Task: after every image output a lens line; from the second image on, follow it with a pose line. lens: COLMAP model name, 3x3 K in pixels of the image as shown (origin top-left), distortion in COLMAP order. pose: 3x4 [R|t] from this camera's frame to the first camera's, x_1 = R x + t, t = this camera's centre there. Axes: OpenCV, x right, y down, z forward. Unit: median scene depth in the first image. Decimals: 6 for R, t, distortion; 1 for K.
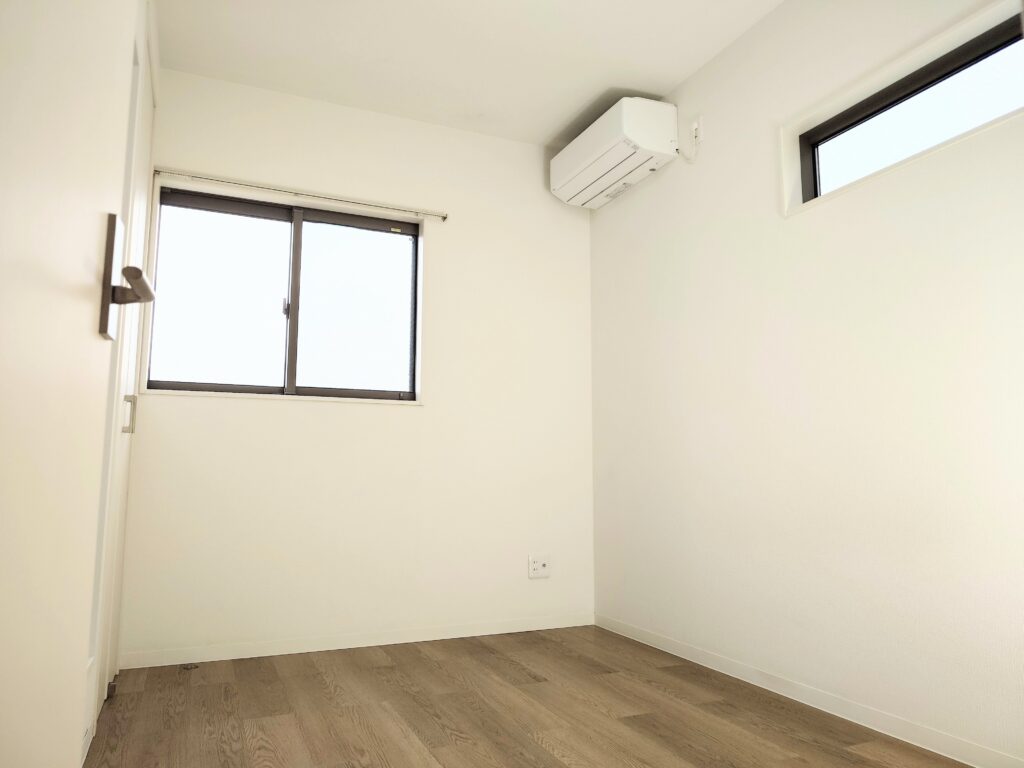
lens RADIAL K [[723.3, 0, 512.3], [0, 723.3, 383.3], [0, 0, 1]] dist [-0.004500, -0.001887]
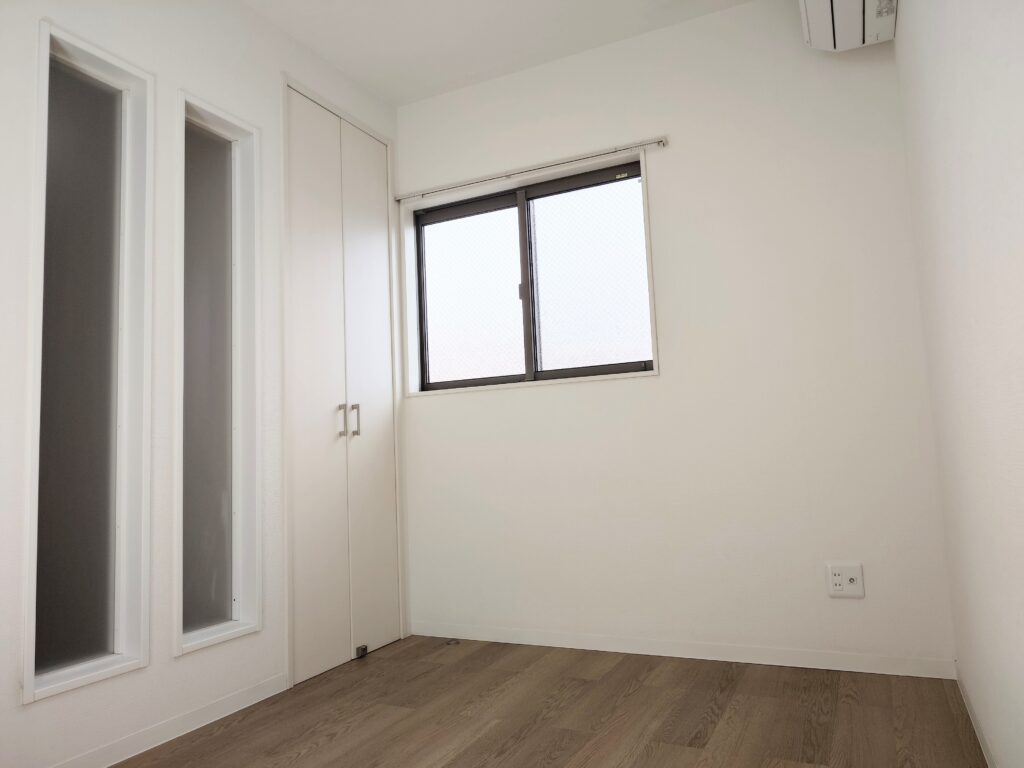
lens RADIAL K [[716.9, 0, 511.9], [0, 716.9, 383.3], [0, 0, 1]] dist [-0.009985, -0.002198]
pose [[0.641295, -0.101550, -0.760545, 0.522195], [0.141001, 0.989920, -0.013284, 0.035560], [0.754228, -0.098719, 0.649149, 0.443469]]
